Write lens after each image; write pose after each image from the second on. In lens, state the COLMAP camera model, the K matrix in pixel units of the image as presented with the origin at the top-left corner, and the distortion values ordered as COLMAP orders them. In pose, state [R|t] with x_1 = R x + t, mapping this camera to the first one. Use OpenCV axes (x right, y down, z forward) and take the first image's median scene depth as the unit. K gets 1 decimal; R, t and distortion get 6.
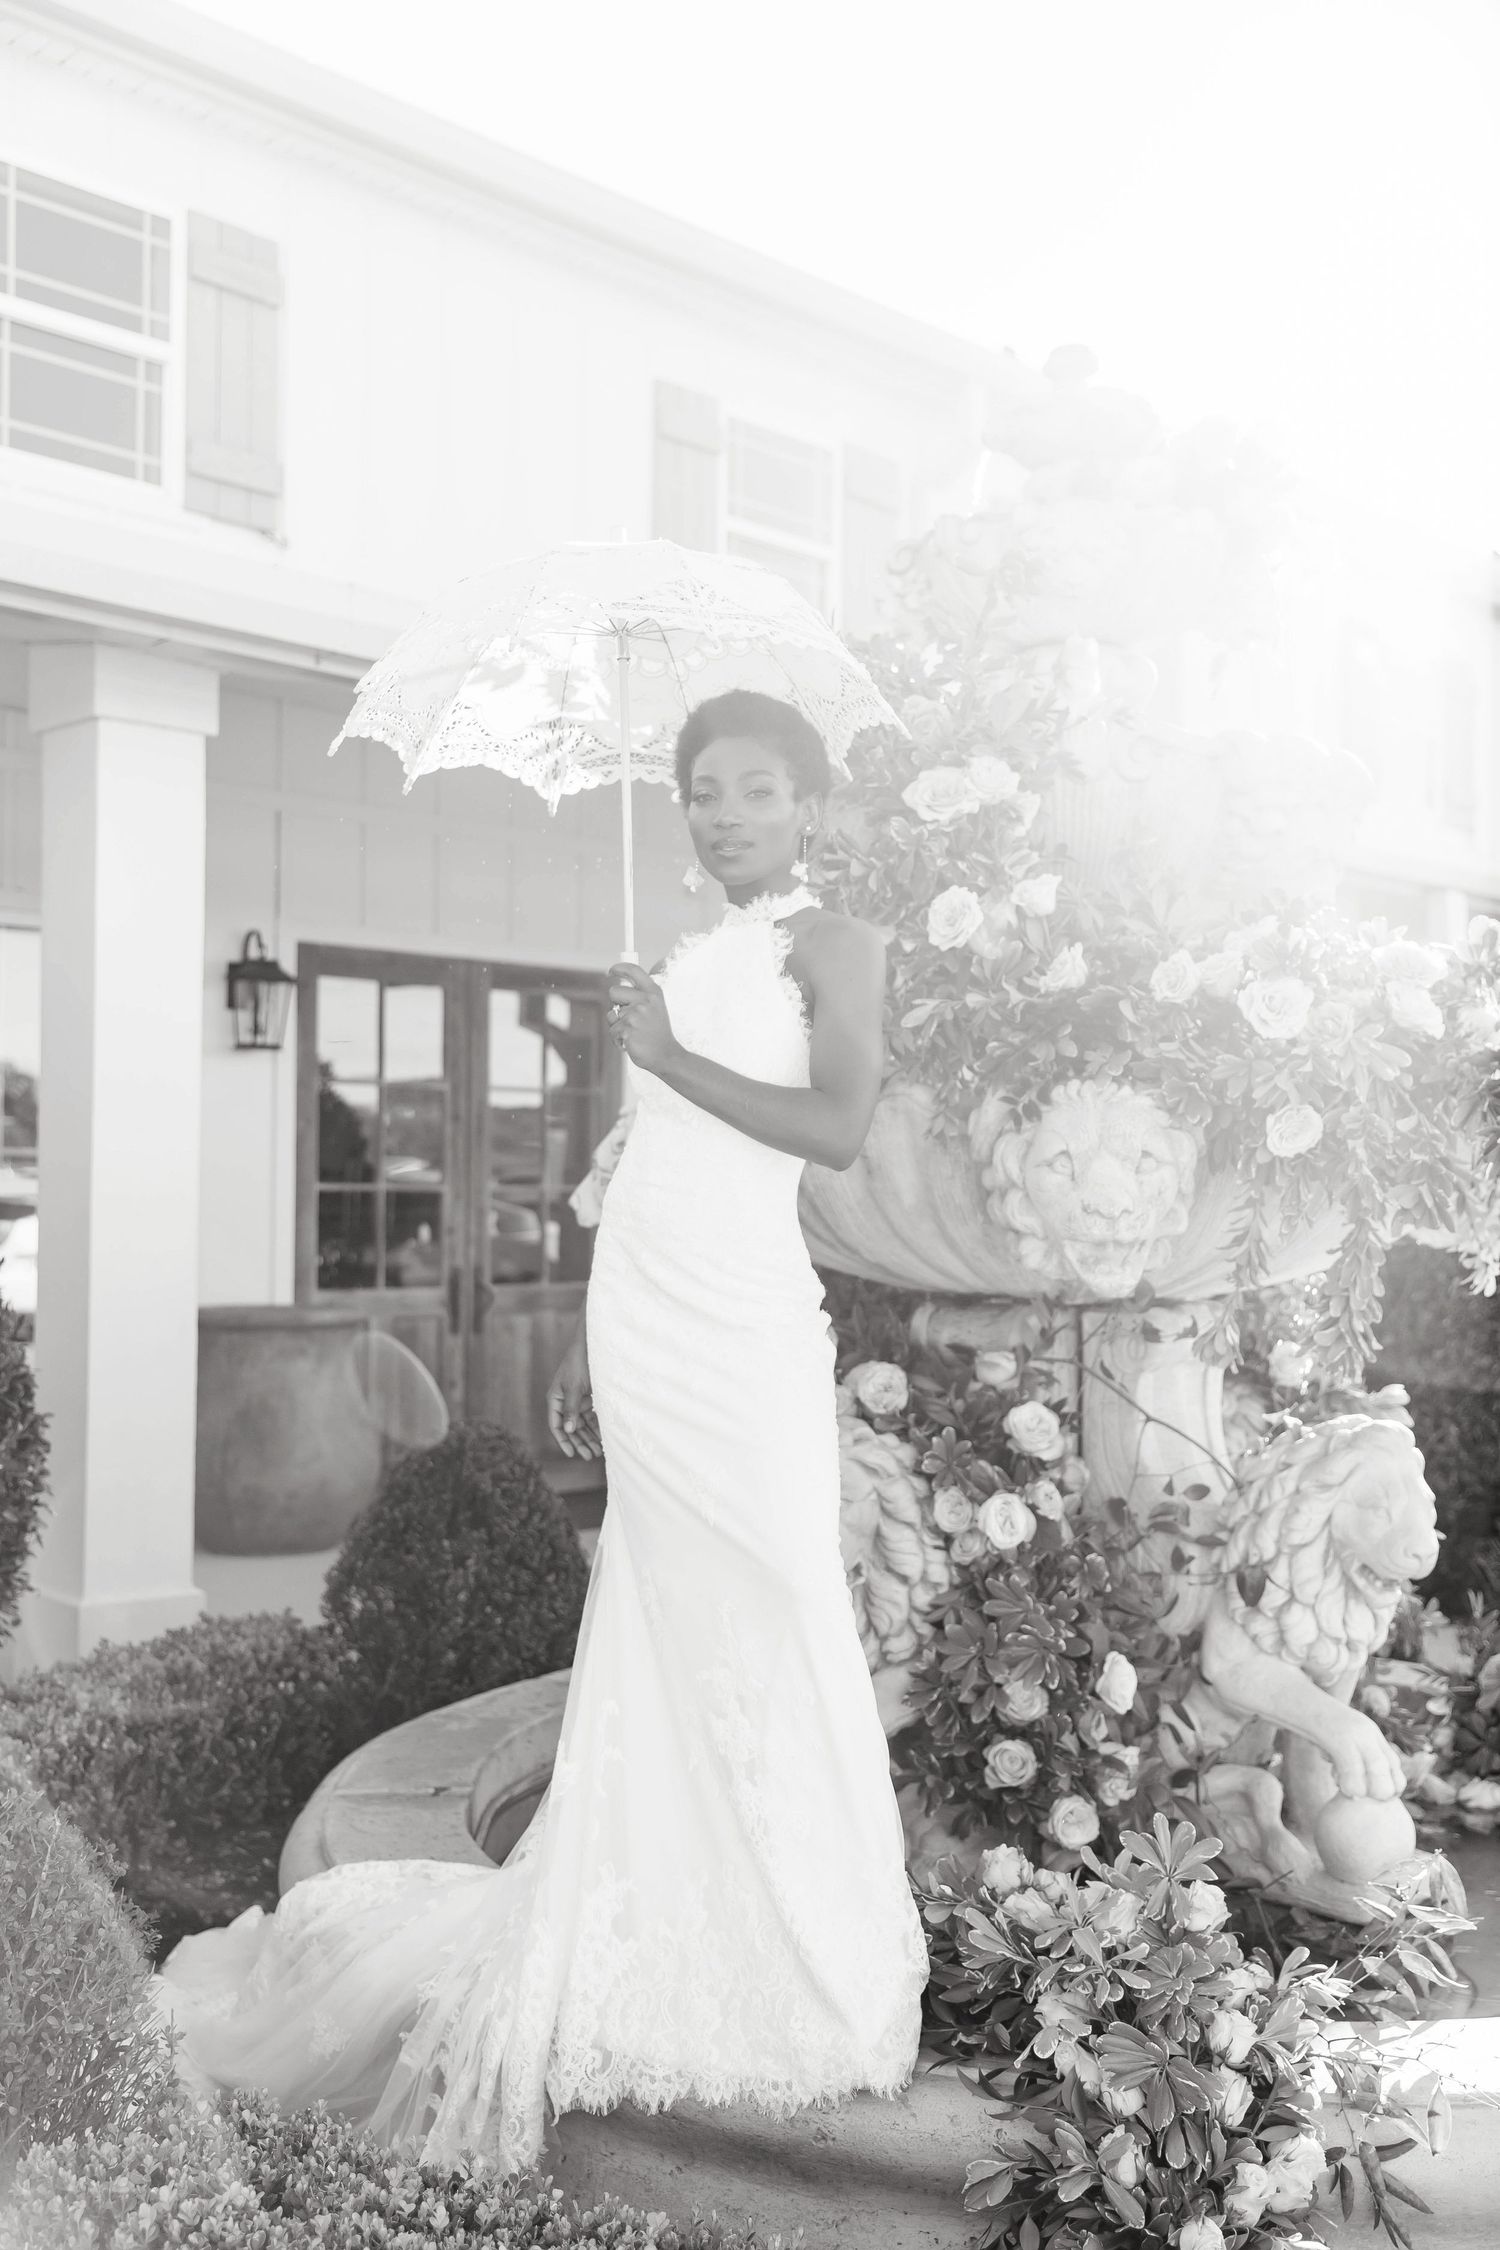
lens RADIAL K [[2276.6, 0, 750.0], [0, 2276.6, 1125.0], [0, 0, 1]] dist [0.047029, -0.105613]
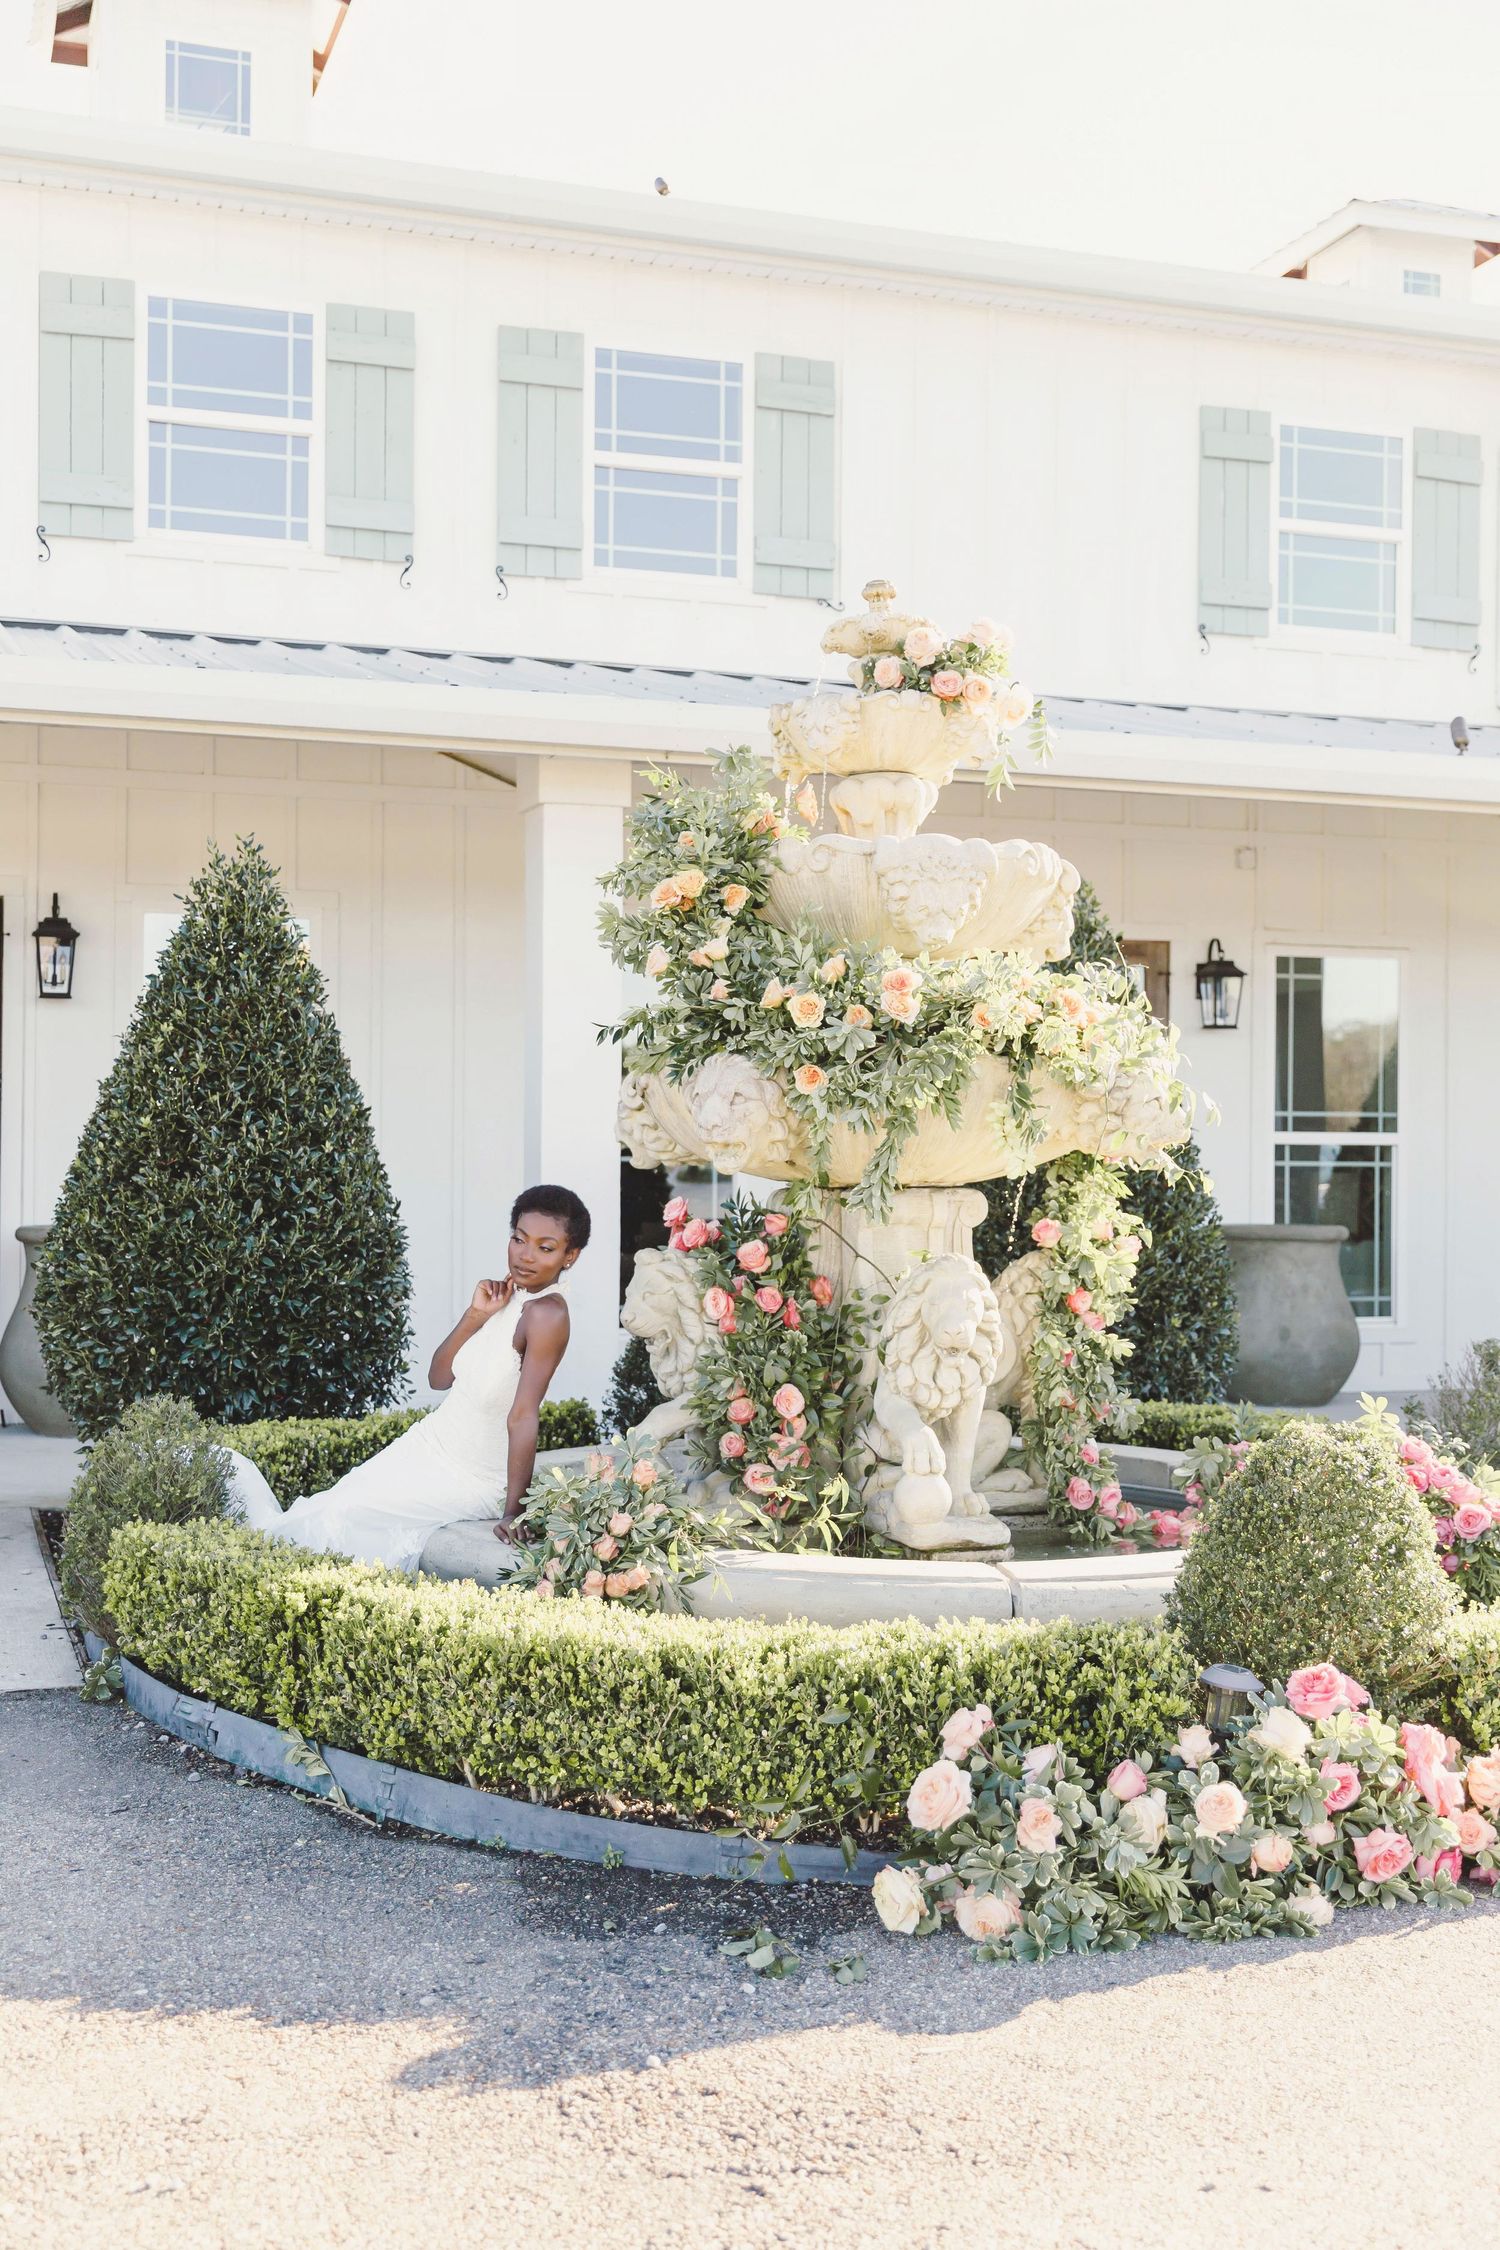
lens RADIAL K [[2541.6, 0, 740.4], [0, 2541.6, 1144.8], [0, 0, 1]] dist [0.010852, 0.009340]
pose [[0.898933, -0.002648, -0.438078, 0.941817], [0.014386, 0.999621, 0.023477, 0.005012], [0.437849, -0.027406, 0.898630, -0.712195]]
